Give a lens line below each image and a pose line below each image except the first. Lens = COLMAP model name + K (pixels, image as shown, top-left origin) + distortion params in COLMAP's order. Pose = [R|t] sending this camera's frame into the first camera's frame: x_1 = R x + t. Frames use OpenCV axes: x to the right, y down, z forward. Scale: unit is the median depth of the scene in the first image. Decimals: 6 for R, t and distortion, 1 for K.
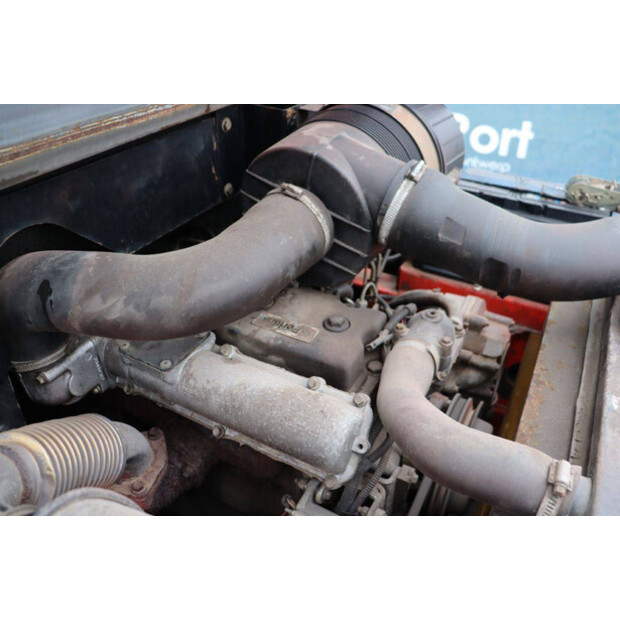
lens RADIAL K [[513.9, 0, 313.4], [0, 513.9, 315.7], [0, 0, 1]] dist [-0.139933, 0.087035]
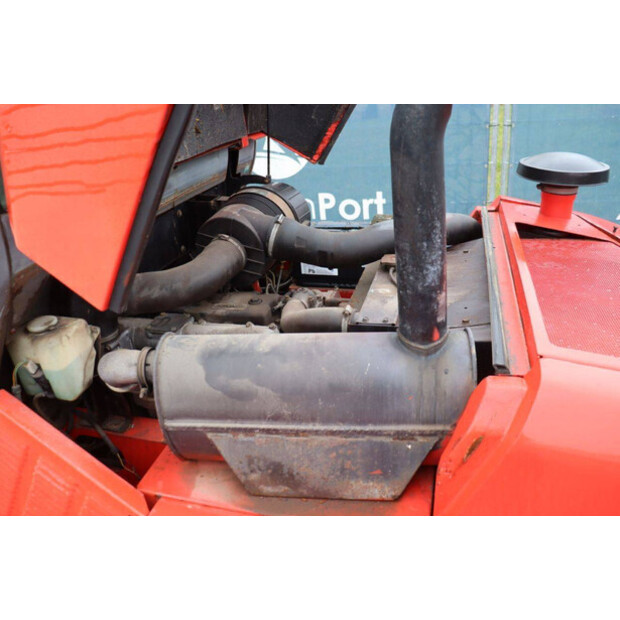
lens RADIAL K [[513.9, 0, 309.8], [0, 513.9, 306.3], [0, 0, 1]] dist [-0.139933, 0.087035]
pose [[0.971338, -0.157850, 0.177723, -0.113318], [0.188129, 0.967514, -0.168888, 0.441605], [-0.145291, 0.197482, 0.969480, -1.006264]]
